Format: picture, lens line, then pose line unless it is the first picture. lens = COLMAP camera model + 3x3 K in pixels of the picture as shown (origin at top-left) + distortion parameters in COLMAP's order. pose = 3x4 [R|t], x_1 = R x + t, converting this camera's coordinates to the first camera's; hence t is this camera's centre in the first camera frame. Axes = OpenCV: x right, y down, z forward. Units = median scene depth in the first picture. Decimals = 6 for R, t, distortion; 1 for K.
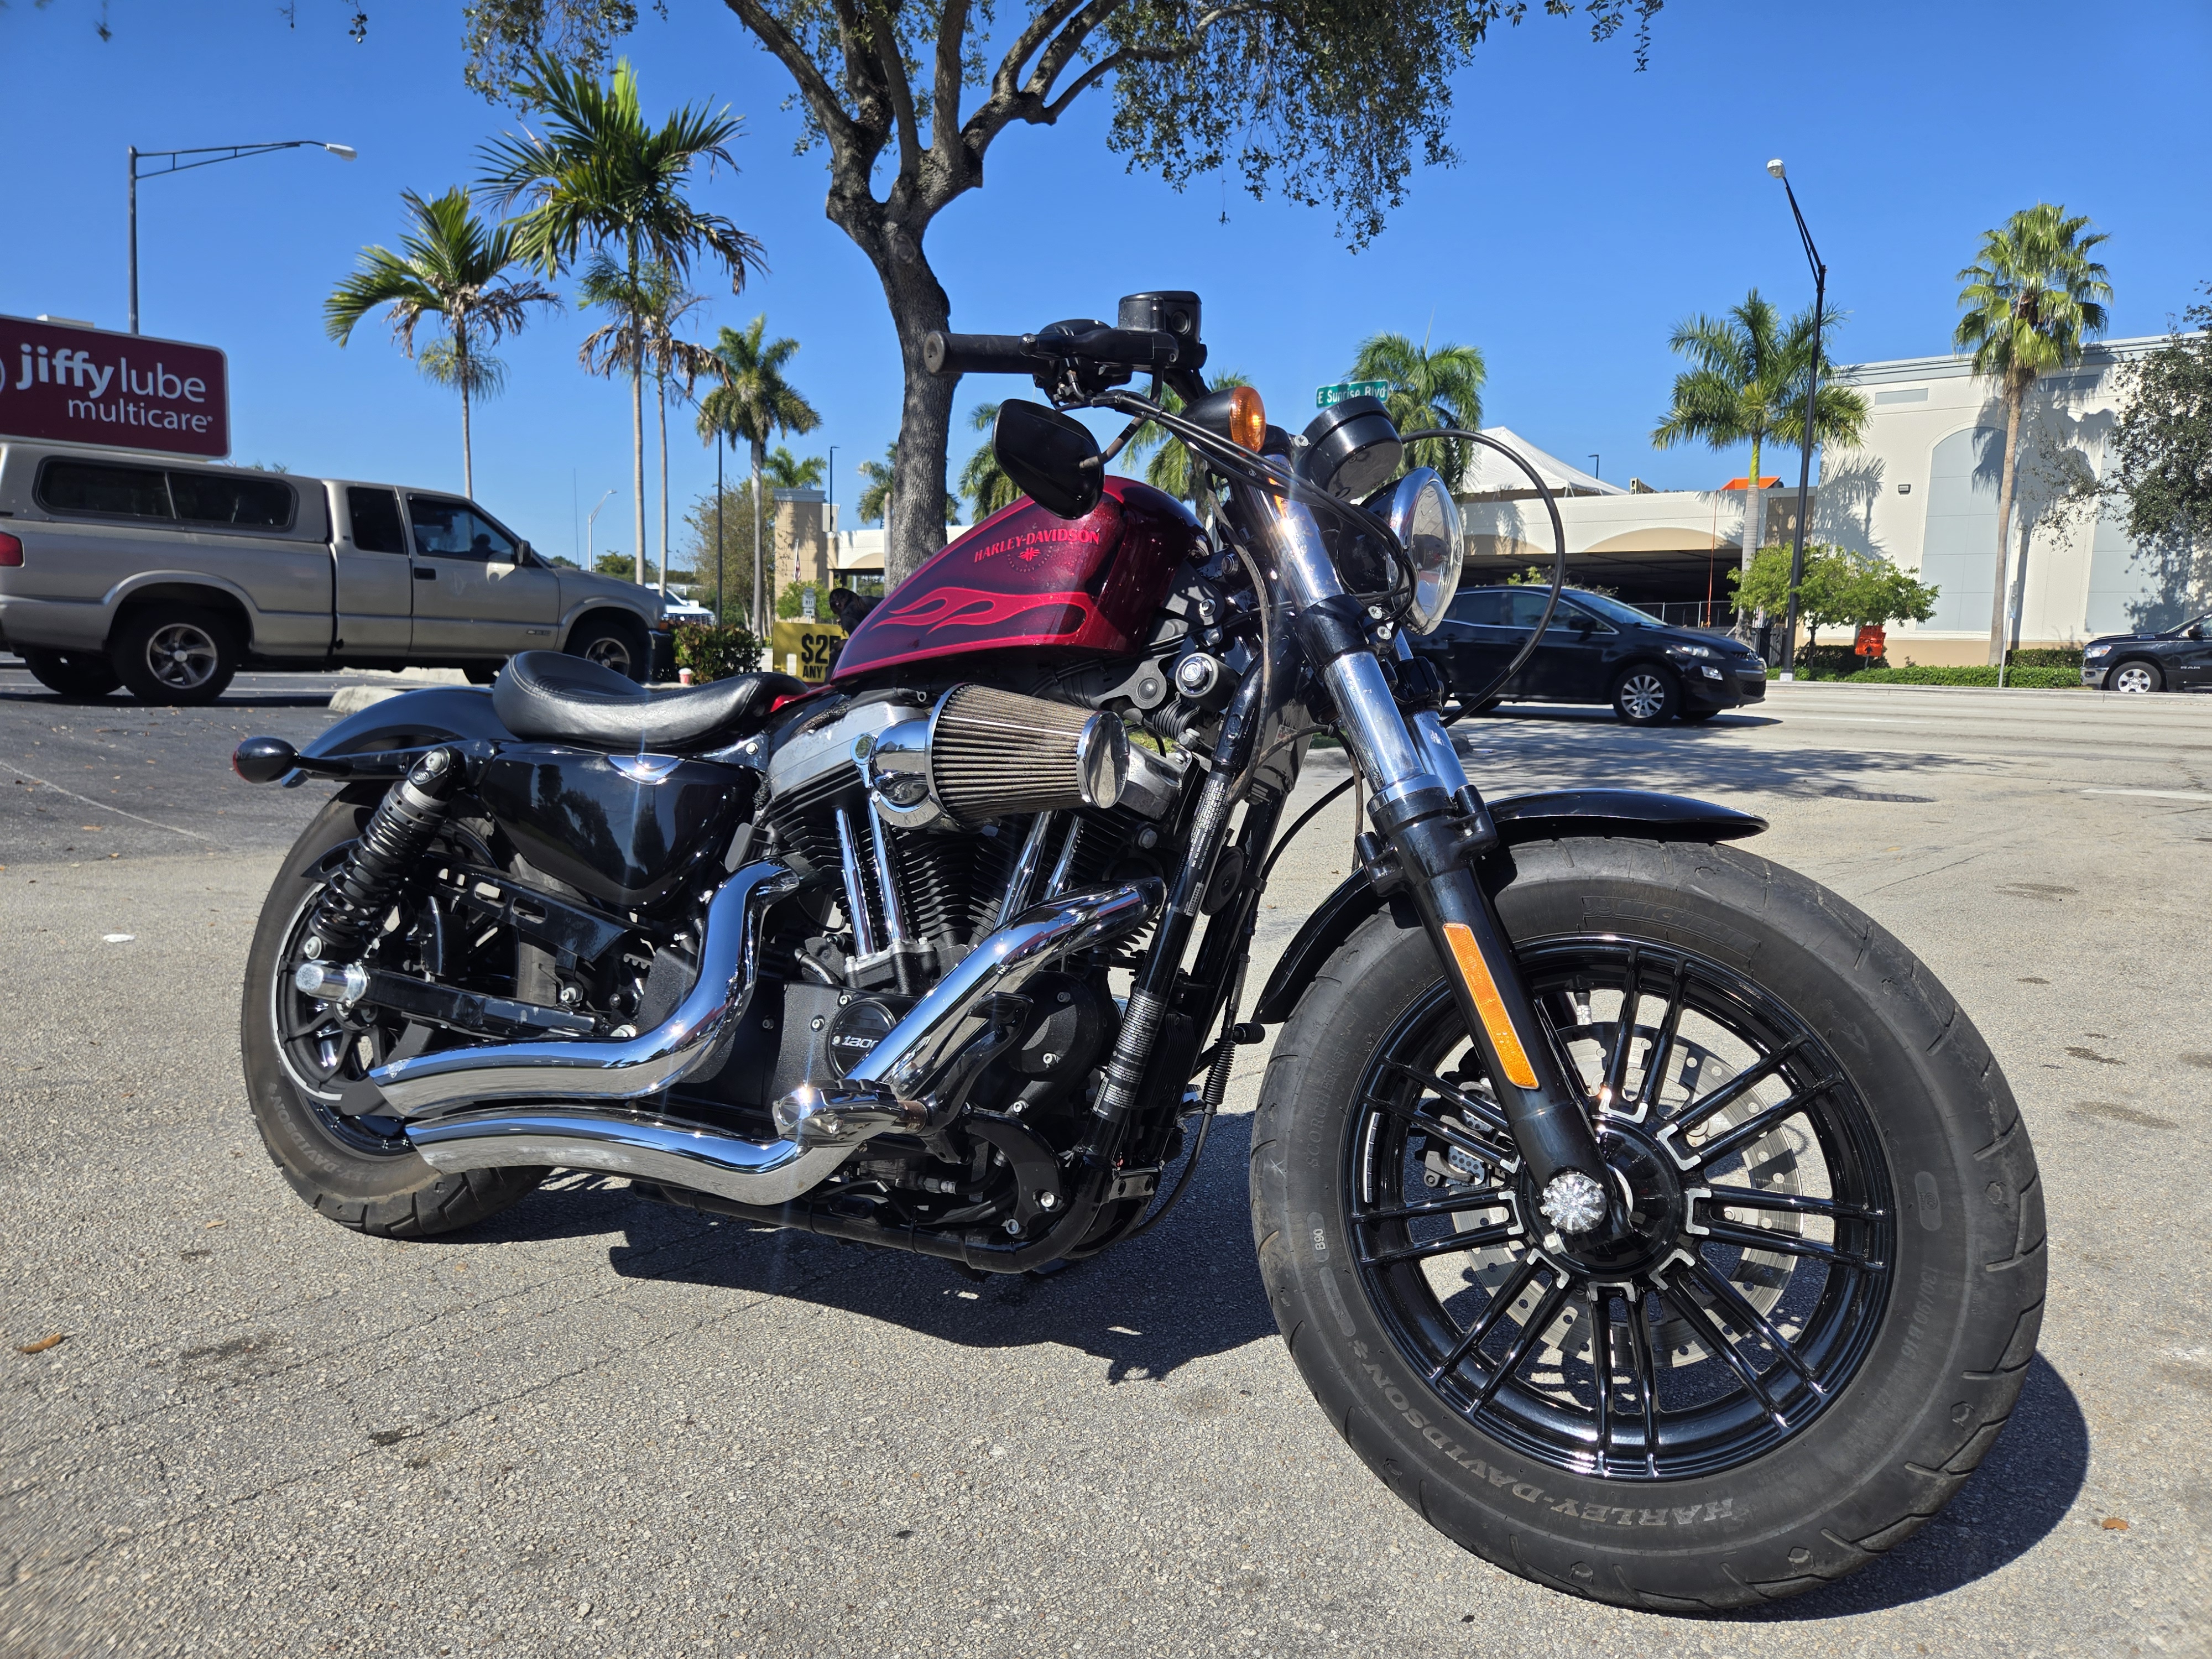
lens RADIAL K [[1501.2, 0, 1105.0], [0, 1501.2, 819.0], [0, 0, 1]] dist [0.058675, -0.050187]
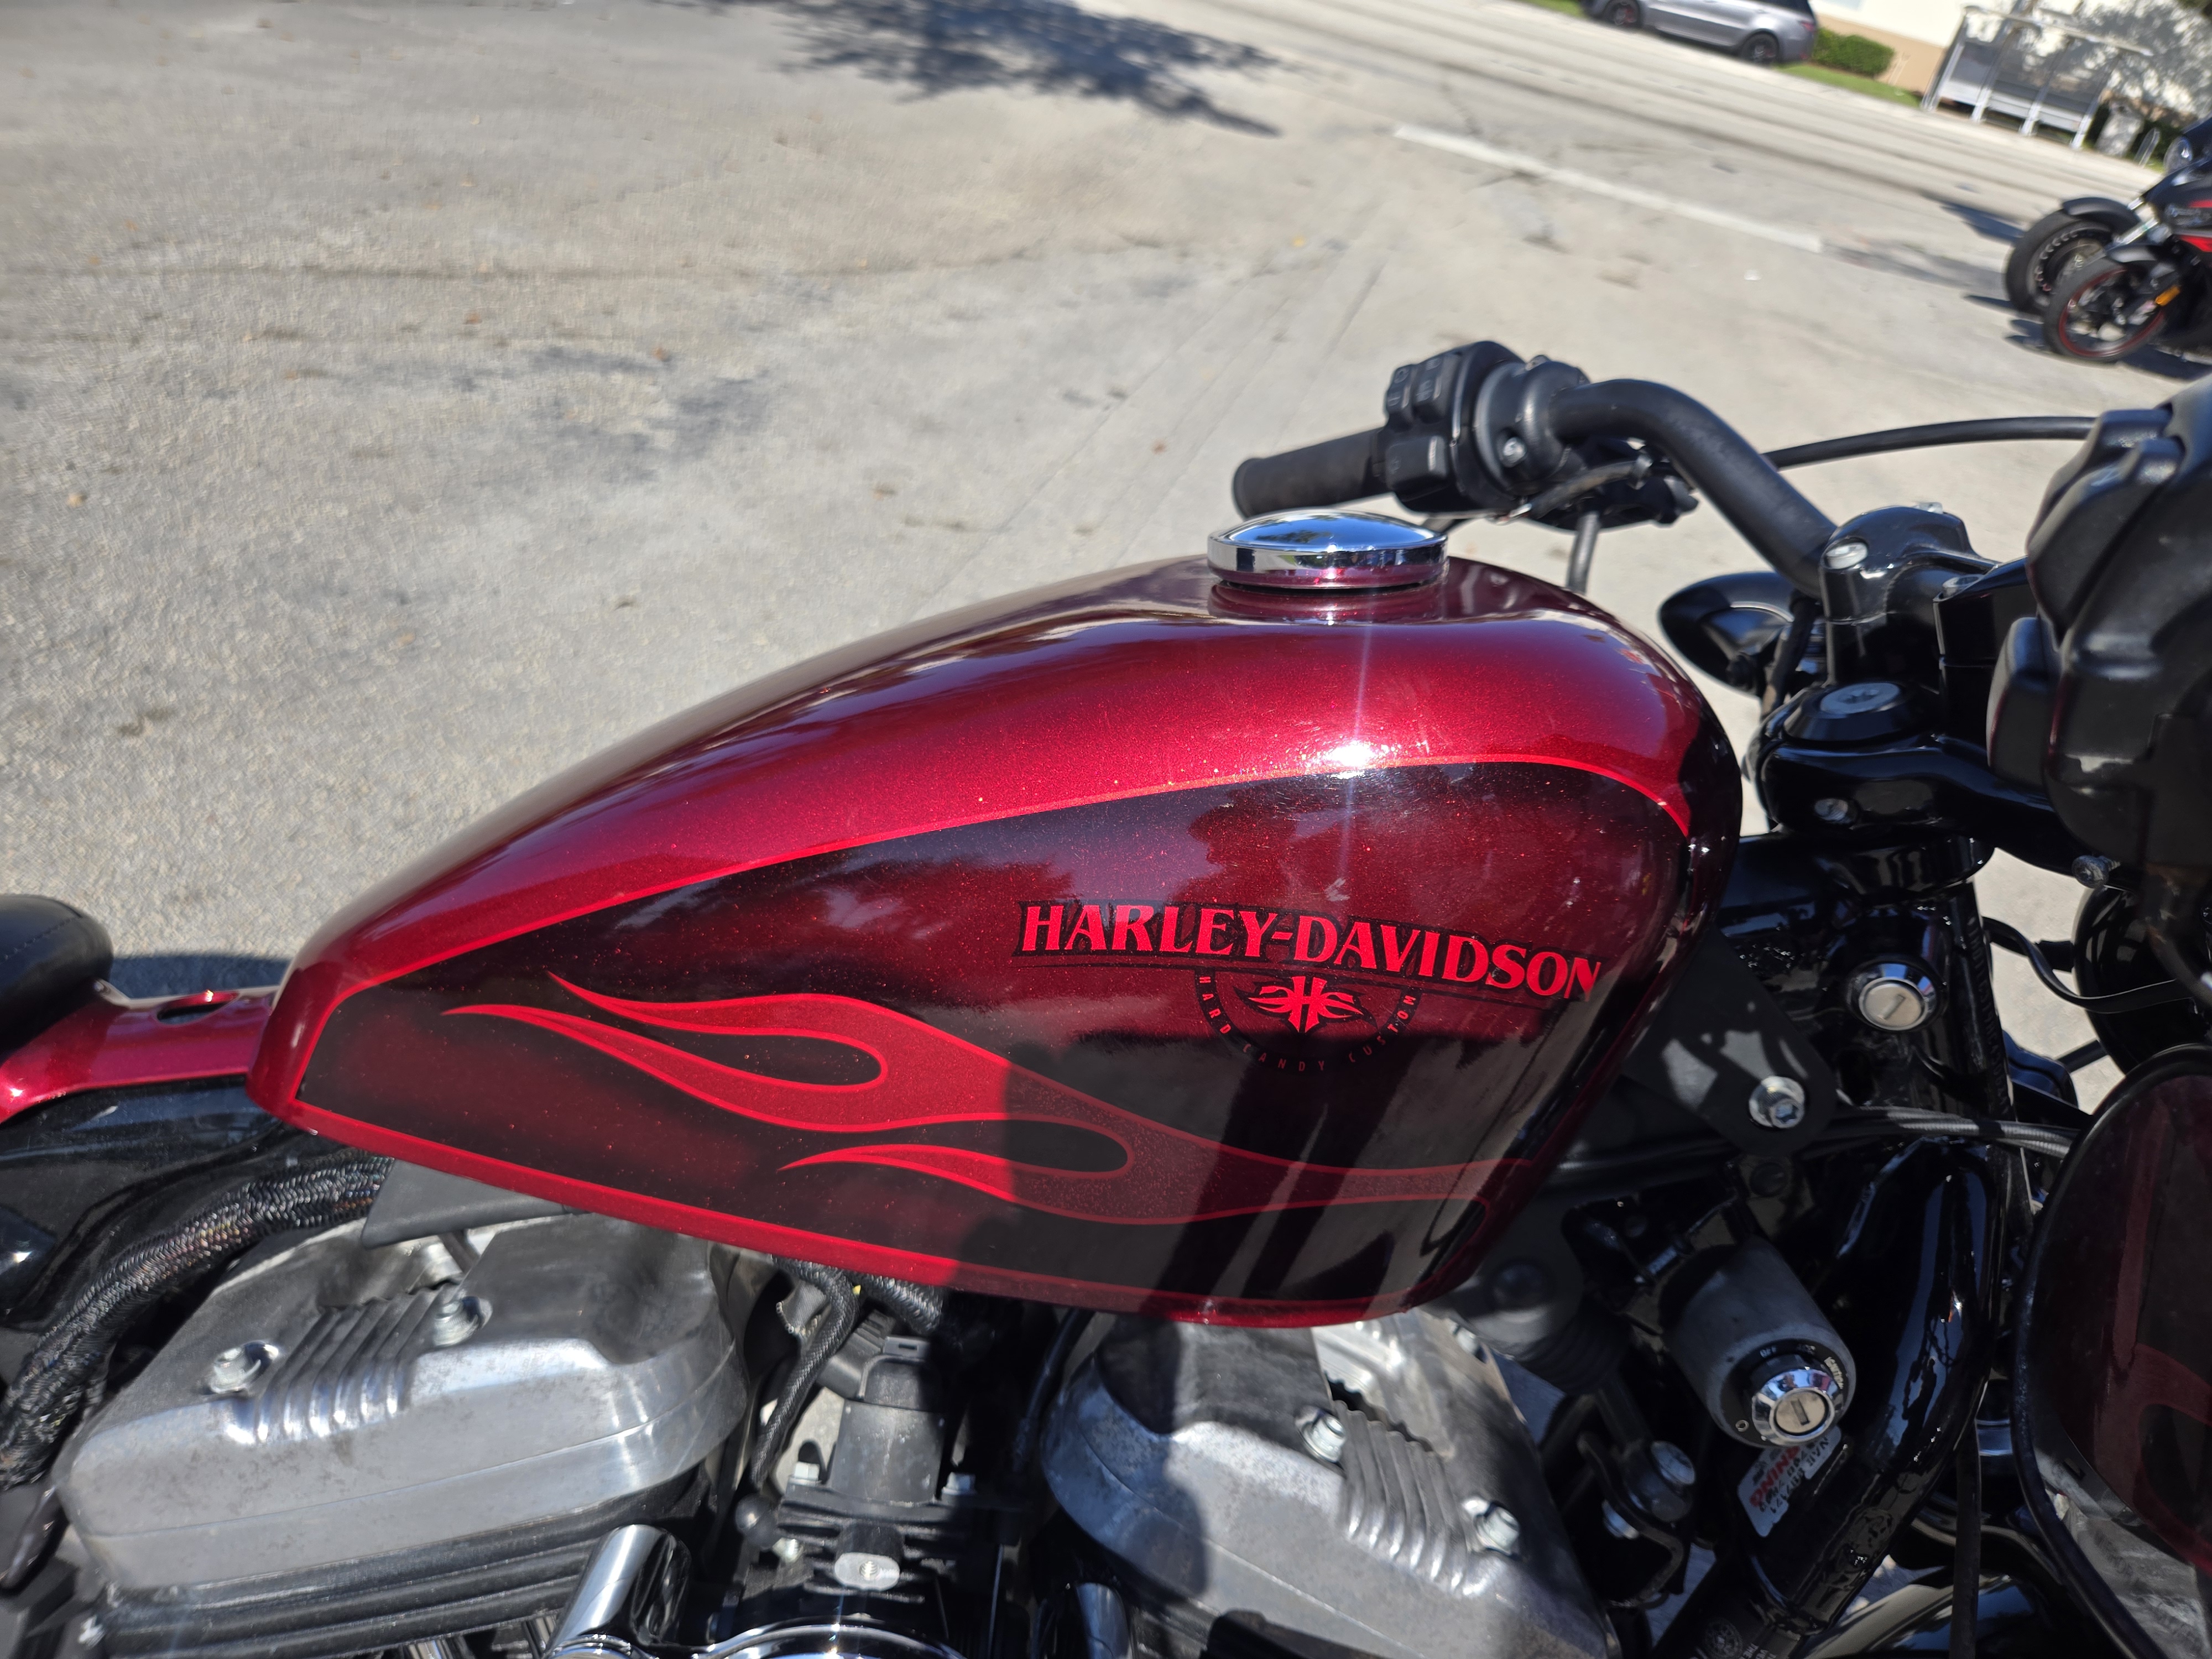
lens RADIAL K [[1501.2, 0, 1113.7], [0, 1501.2, 823.8], [0, 0, 1]] dist [0.058675, -0.050187]
pose [[0.874666, -0.099846, 0.474331, -0.168800], [-0.148413, 0.876396, 0.458153, -0.271049], [-0.461446, -0.471128, 0.751735, 0.733416]]
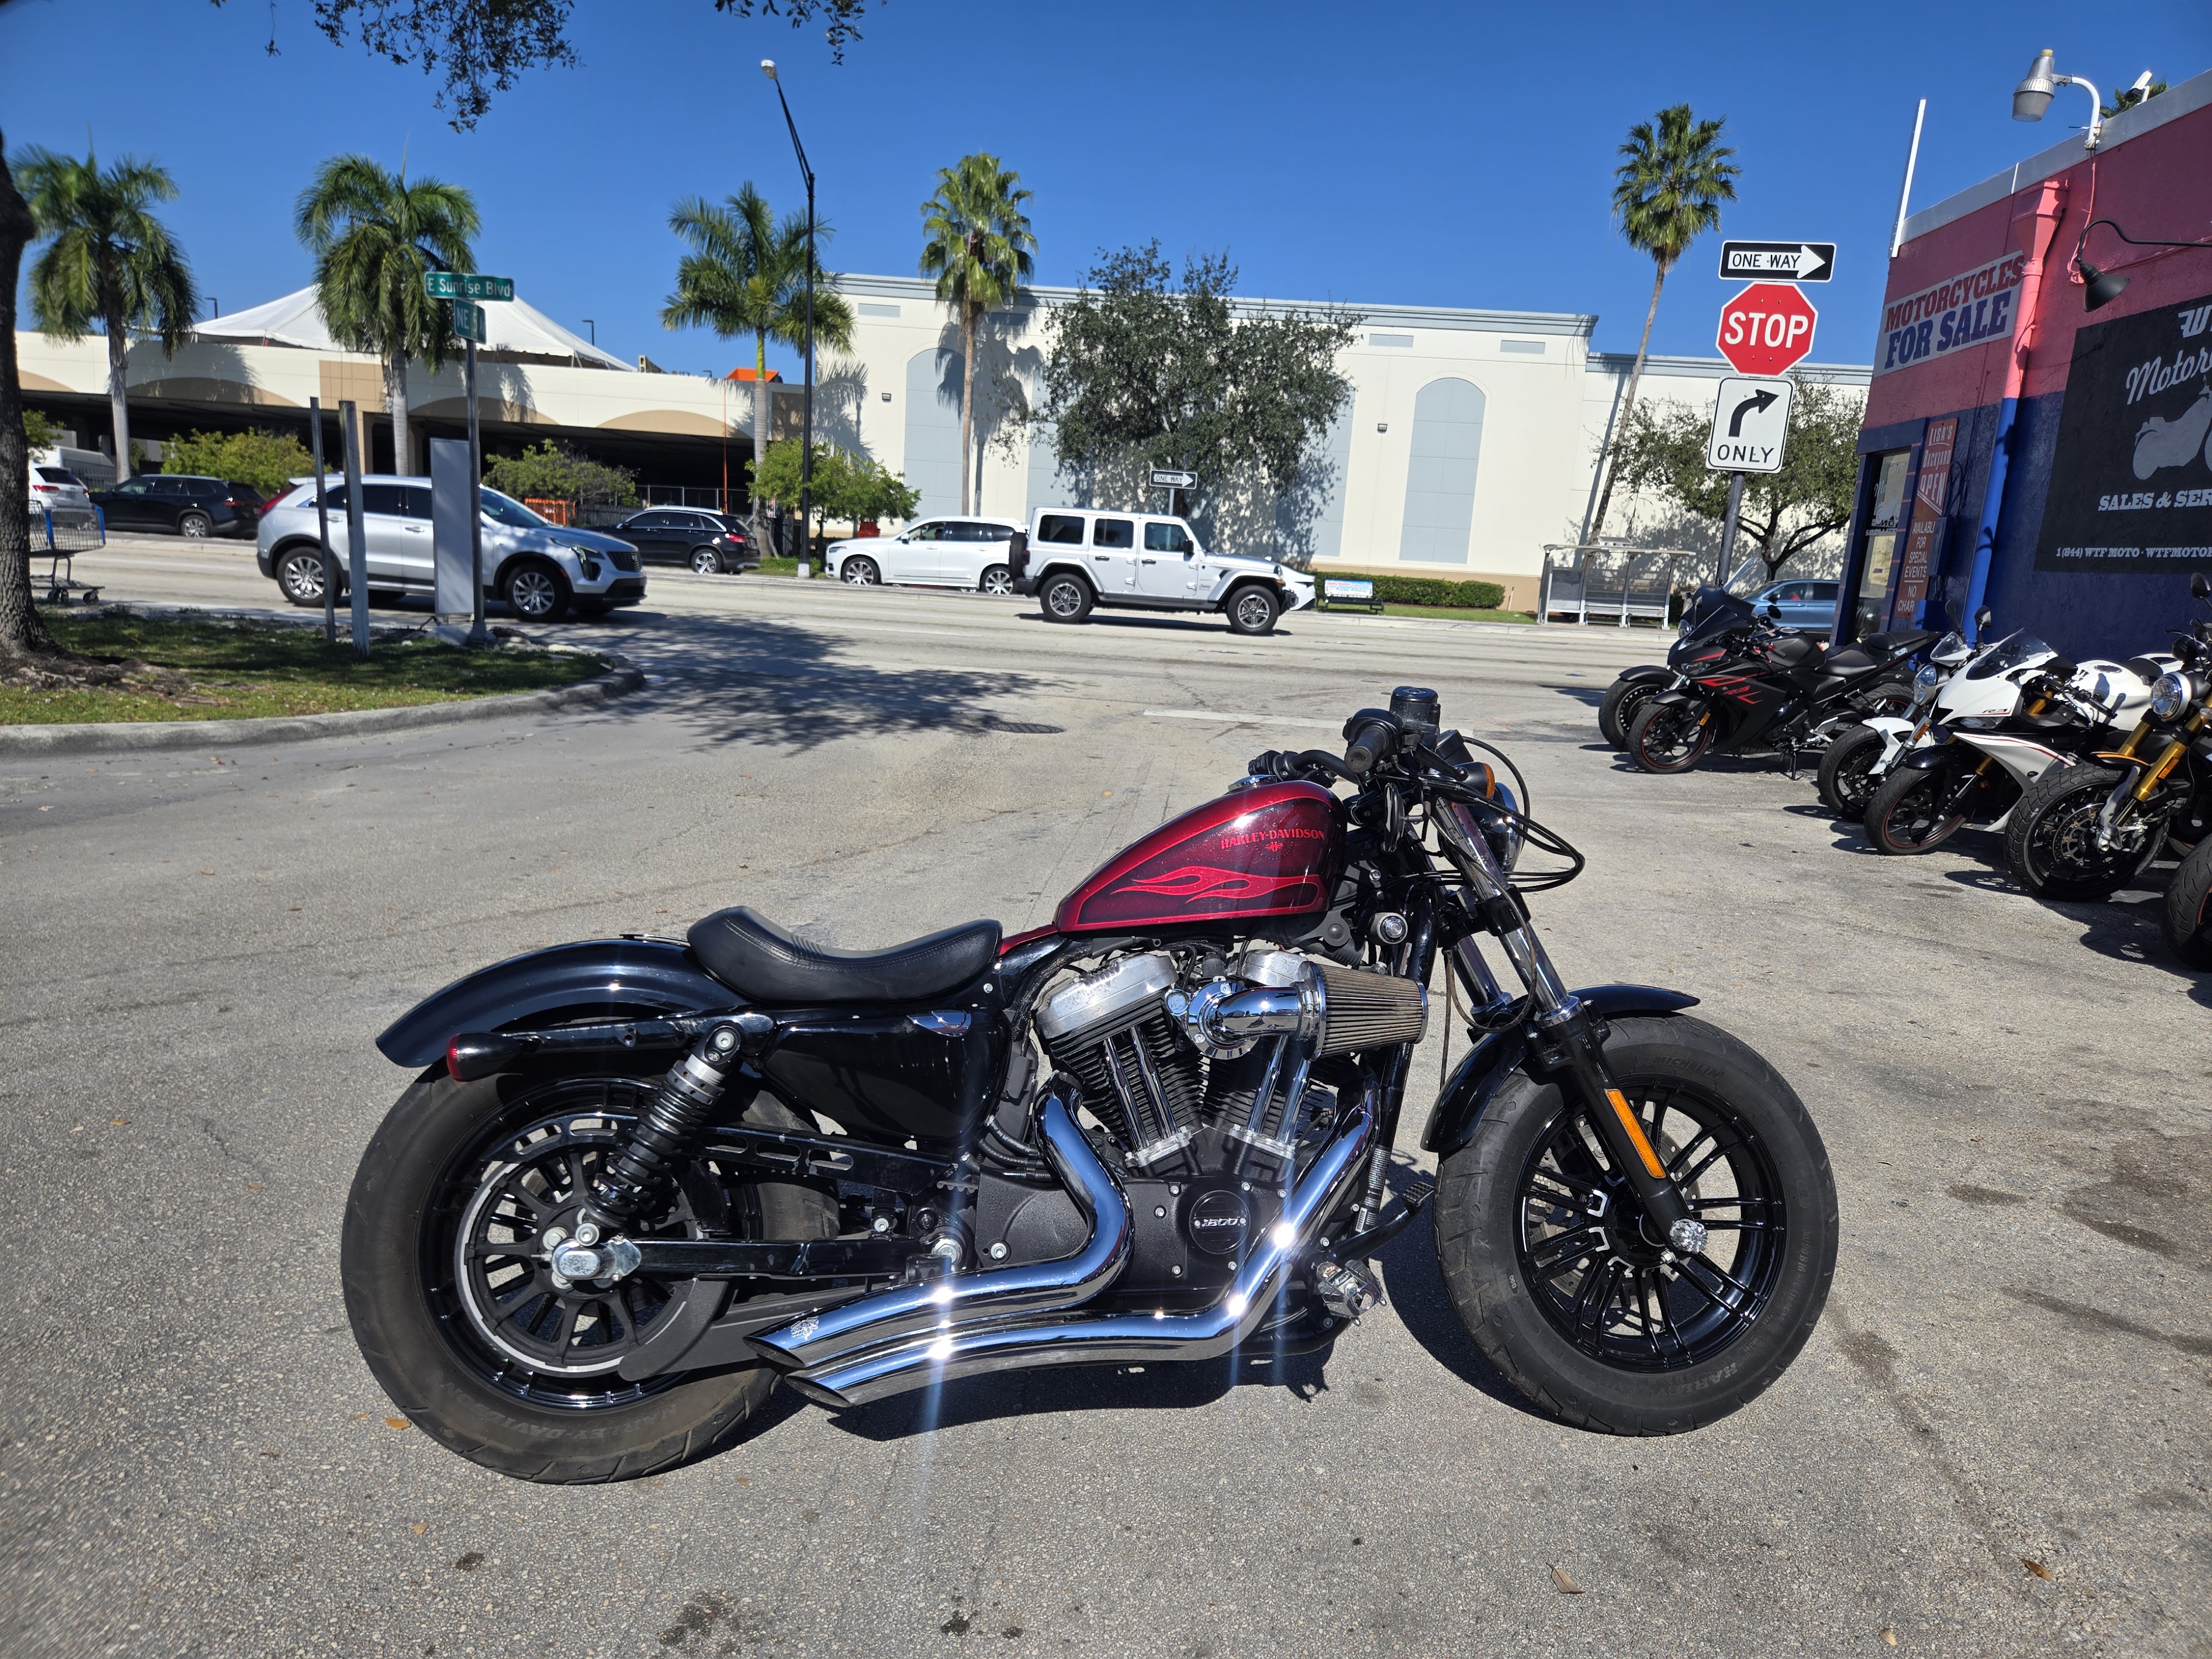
lens RADIAL K [[1501.2, 0, 1110.2], [0, 1501.2, 844.4], [0, 0, 1]] dist [0.058675, -0.050187]
pose [[0.794291, -0.088799, 0.601012, -0.869114], [0.024877, 0.993185, 0.113865, -0.294727], [-0.607027, -0.075491, 0.791087, 0.001938]]
